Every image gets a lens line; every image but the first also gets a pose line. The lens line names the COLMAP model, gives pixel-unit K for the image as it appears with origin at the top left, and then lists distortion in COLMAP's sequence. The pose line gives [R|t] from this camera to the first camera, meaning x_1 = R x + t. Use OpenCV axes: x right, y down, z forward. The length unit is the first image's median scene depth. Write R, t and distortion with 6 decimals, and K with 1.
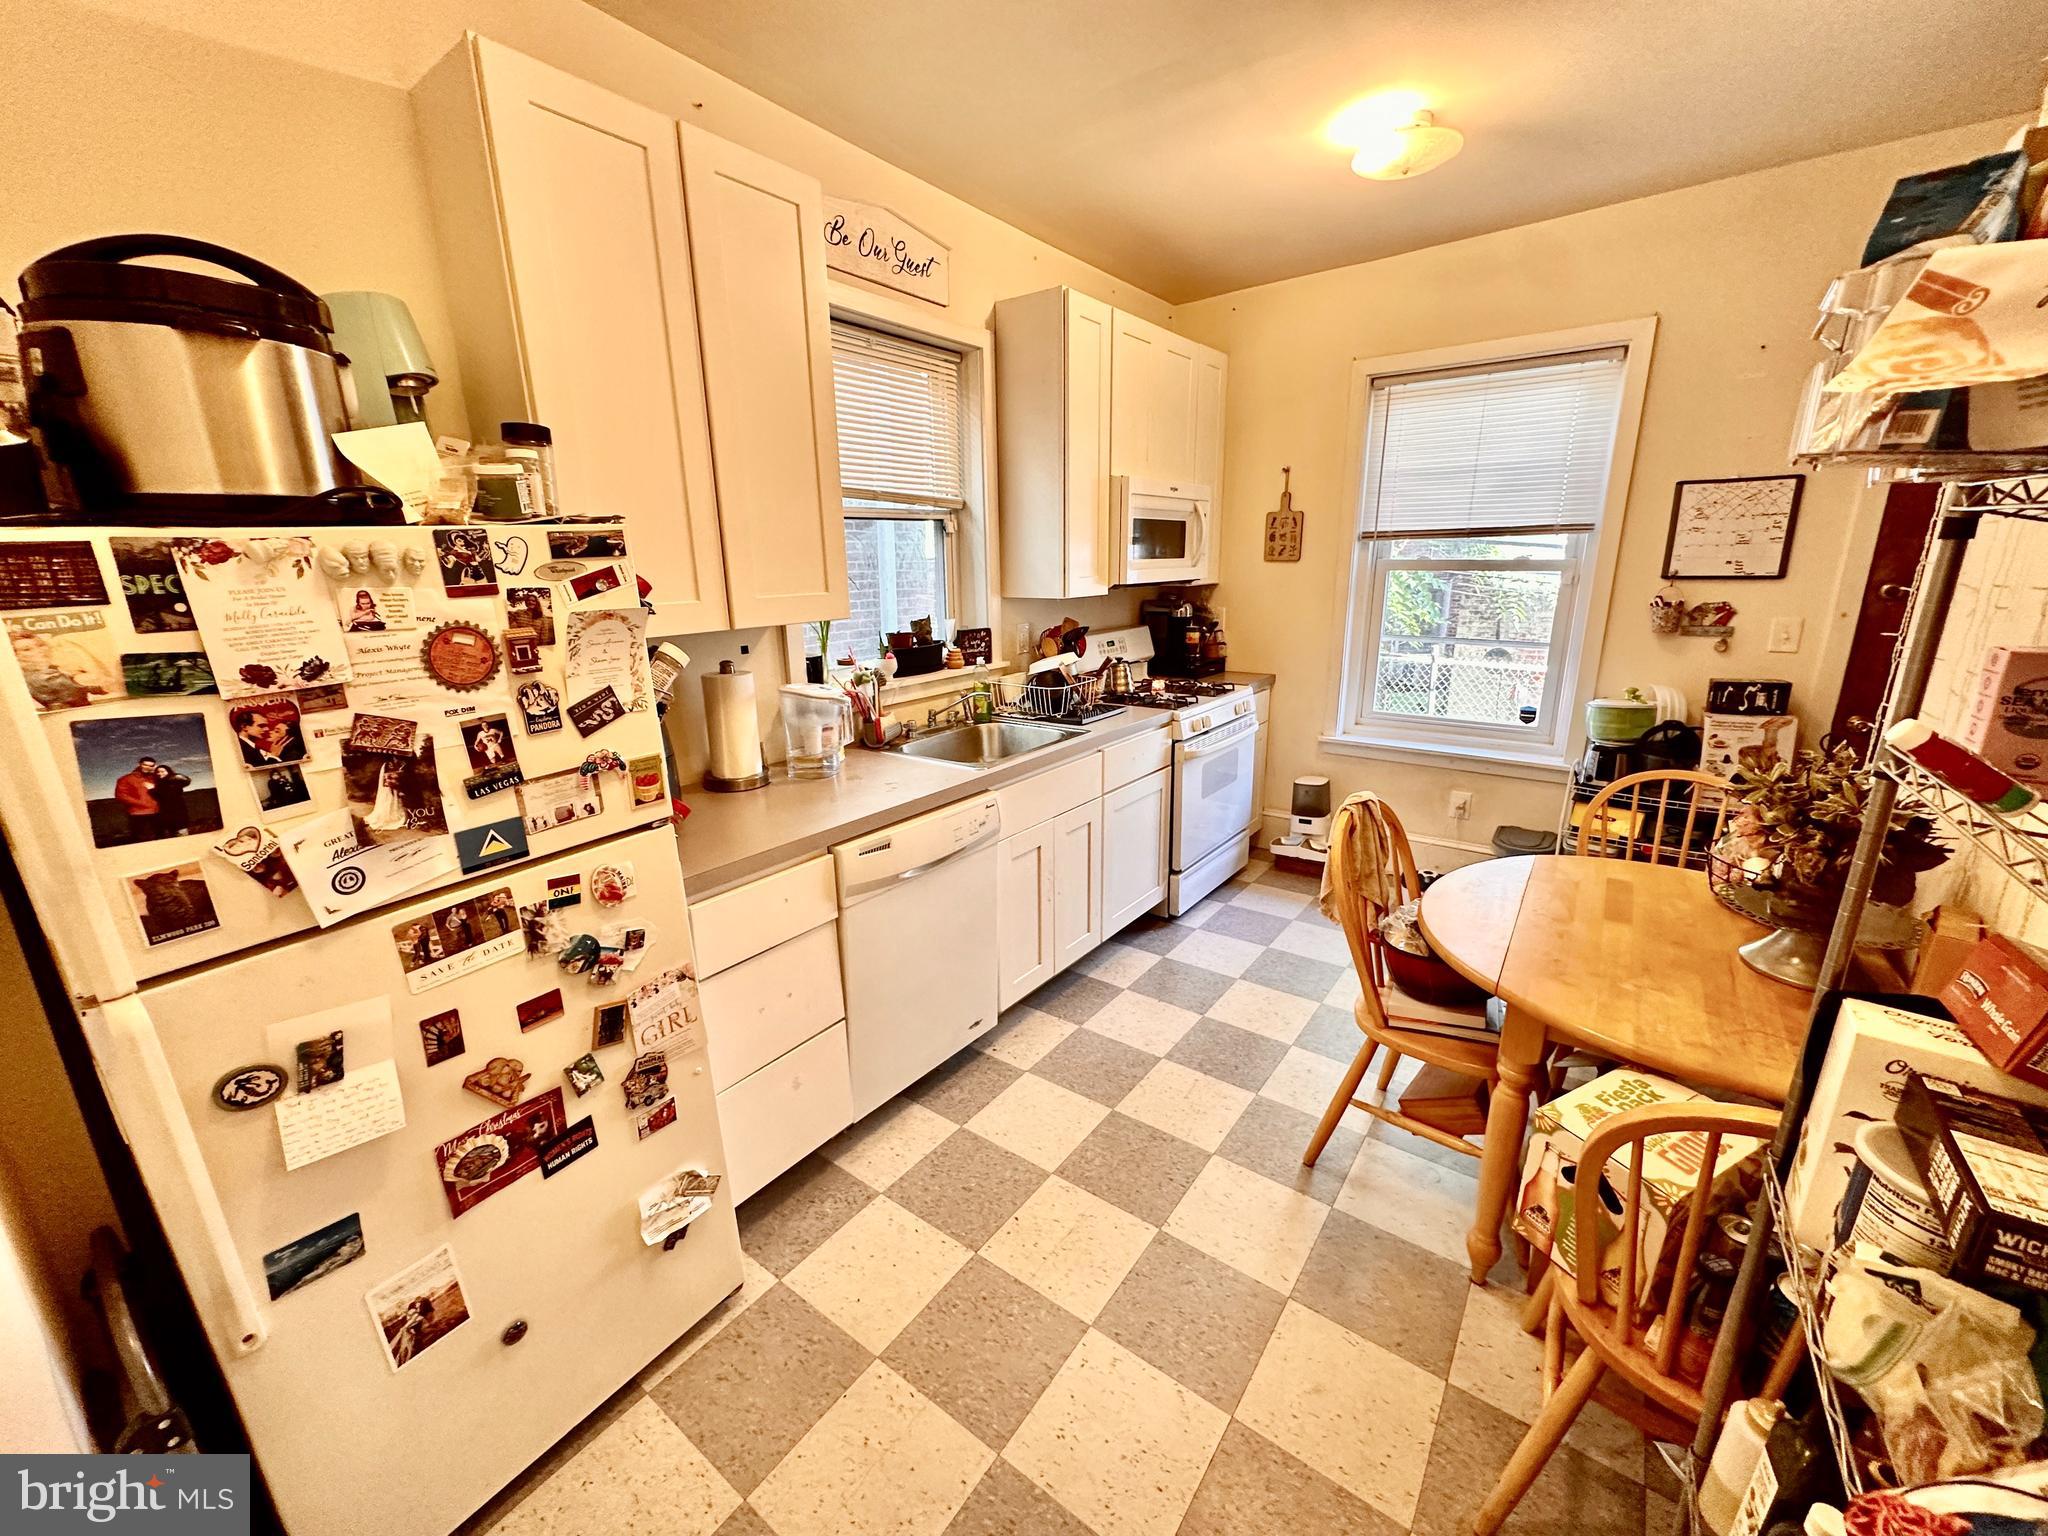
lens RADIAL K [[815.8, 0, 1023.1], [0, 815.8, 772.0], [0, 0, 1]] dist [0.000891, 0.000129]
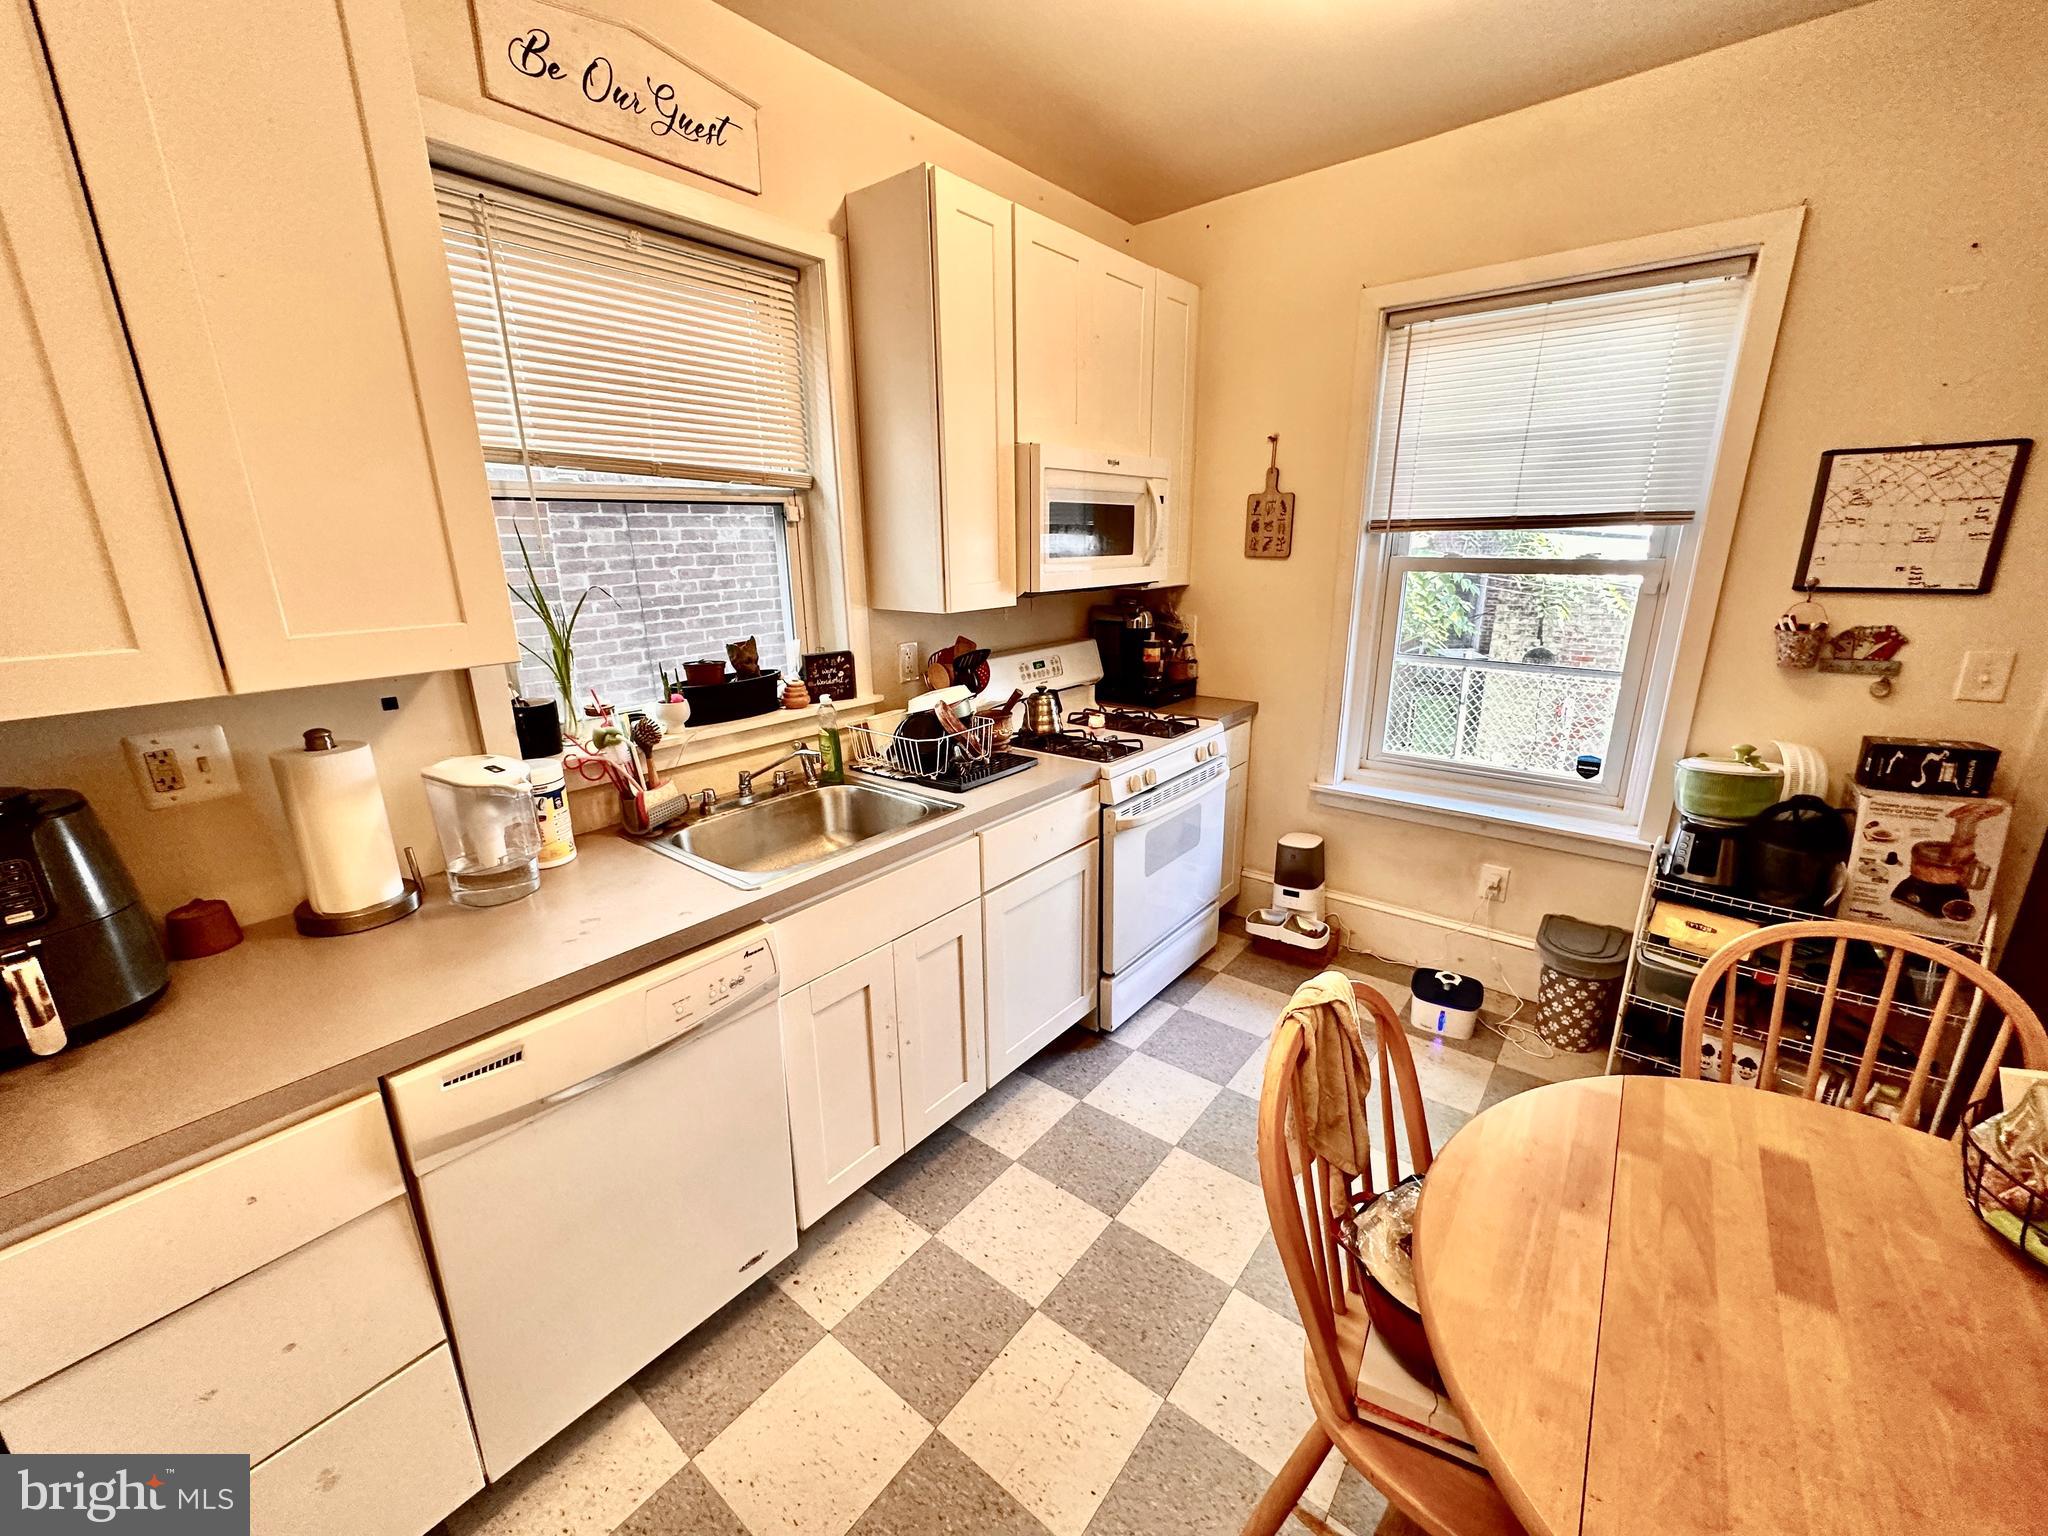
lens RADIAL K [[815.8, 0, 1023.1], [0, 815.8, 772.0], [0, 0, 1]] dist [0.000891, 0.000129]
pose [[0.999463, 0.012619, -0.030243, 0.142571], [-0.012001, 0.999718, 0.020514, -0.087164], [0.030494, -0.020140, 0.999332, 0.274286]]
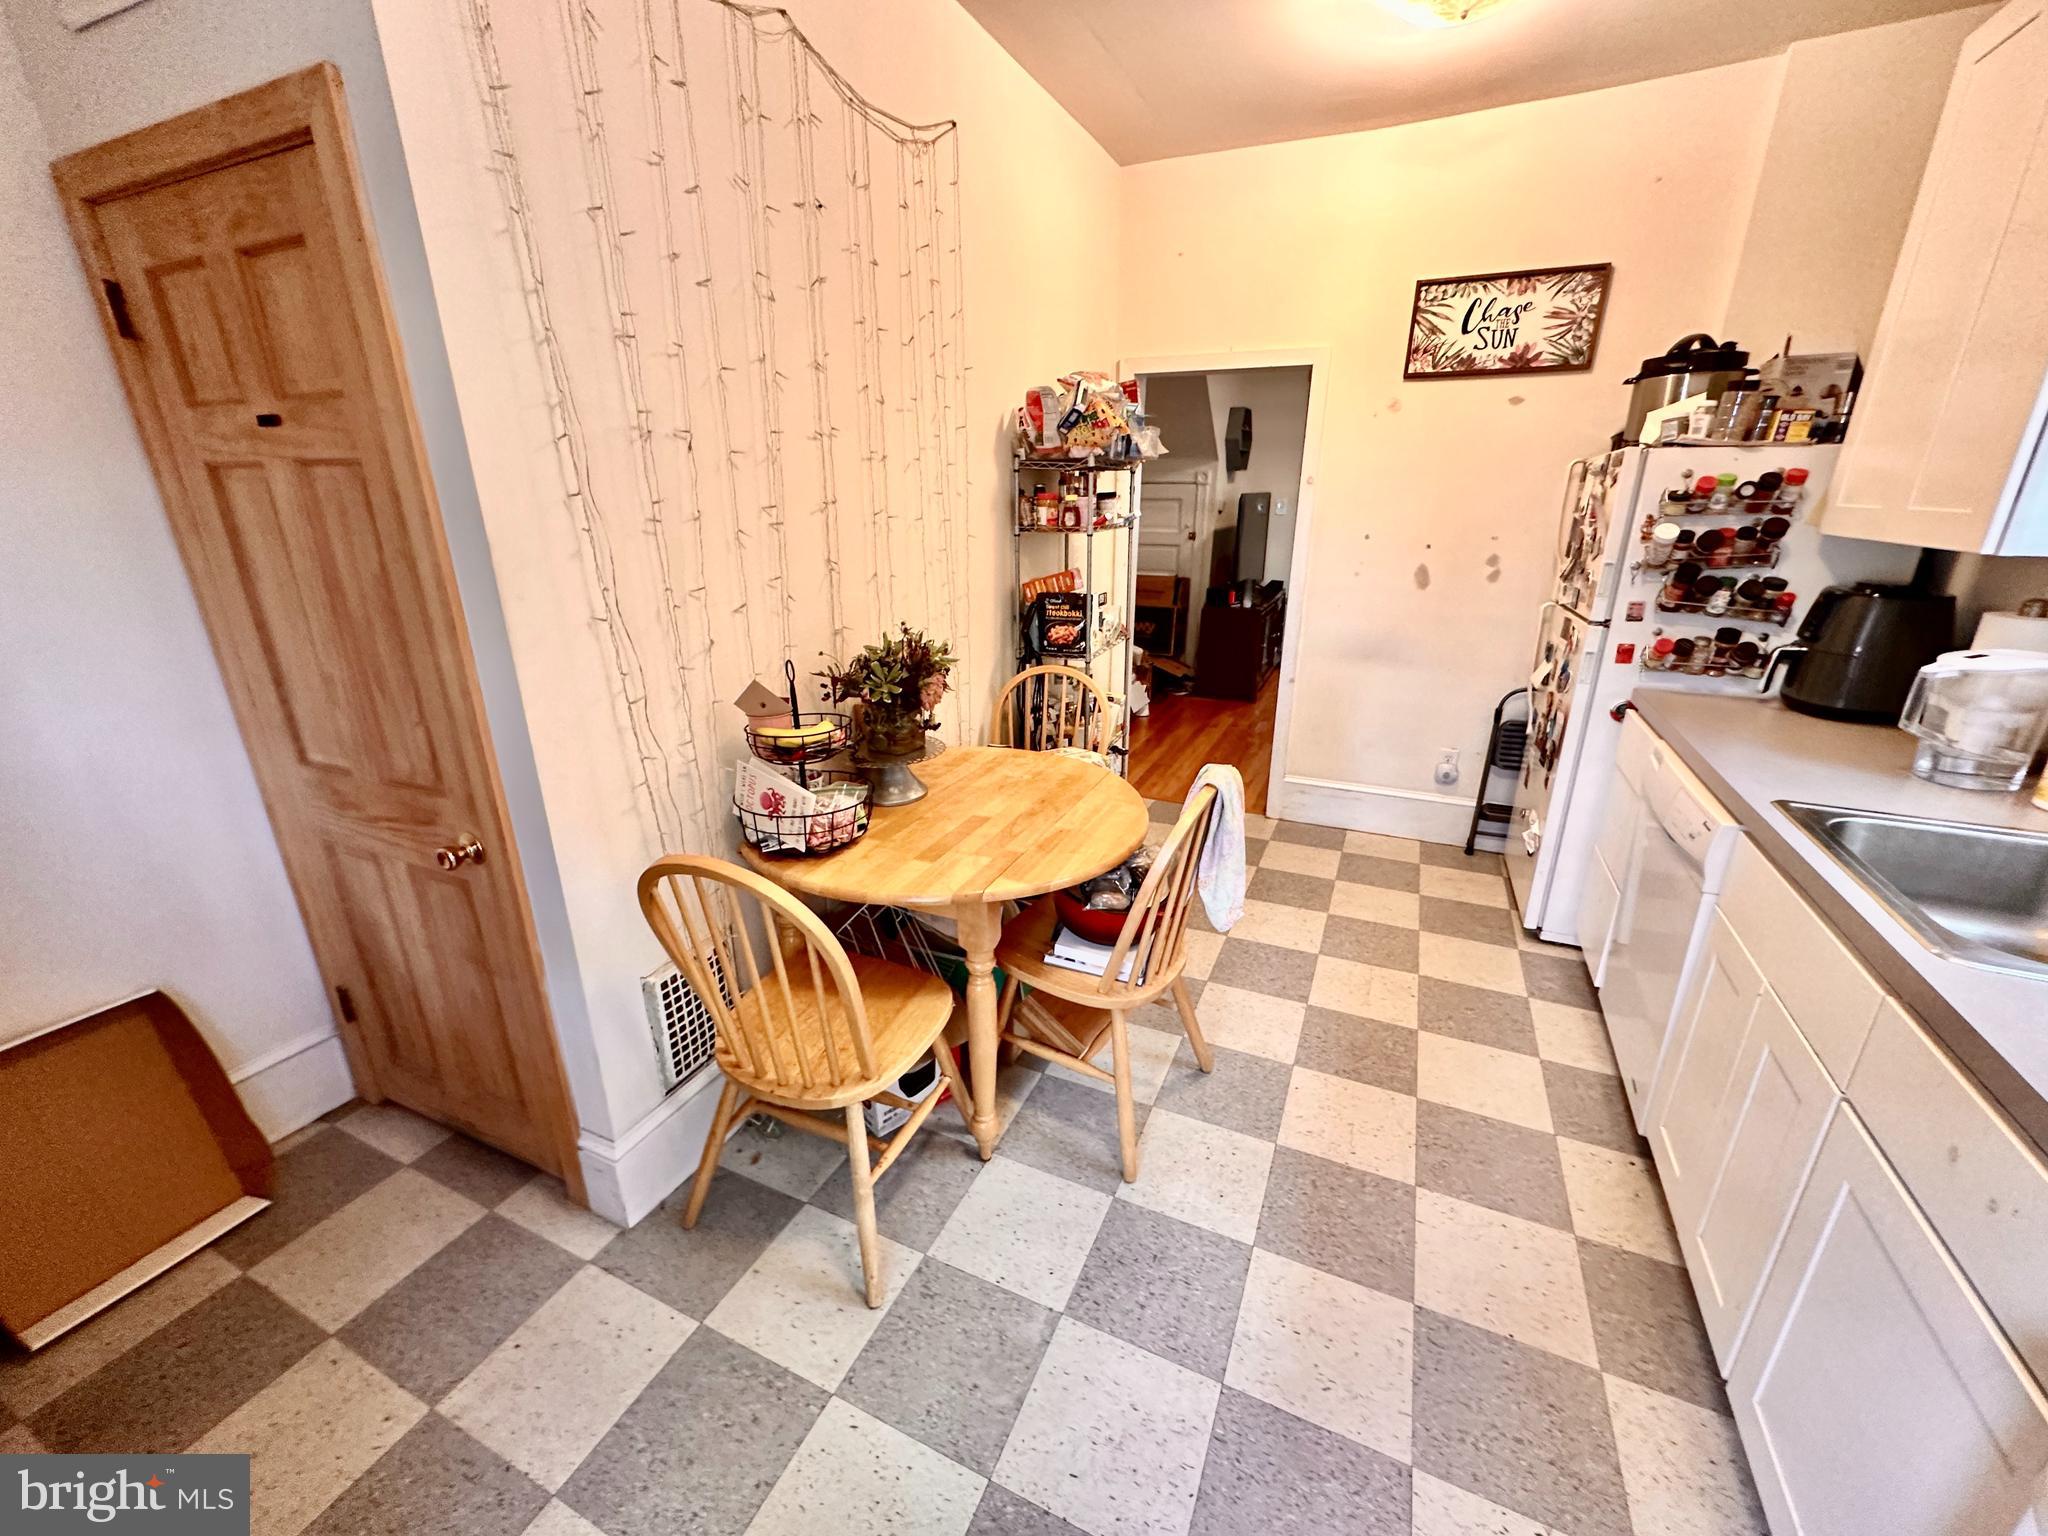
lens RADIAL K [[815.8, 0, 1023.1], [0, 815.8, 772.0], [0, 0, 1]] dist [0.000891, 0.000129]
pose [[-0.981540, 0.082053, -0.172762, 0.493750], [-0.030238, 0.825357, 0.563802, -0.284287], [0.188852, 0.558618, -0.807639, 1.074070]]
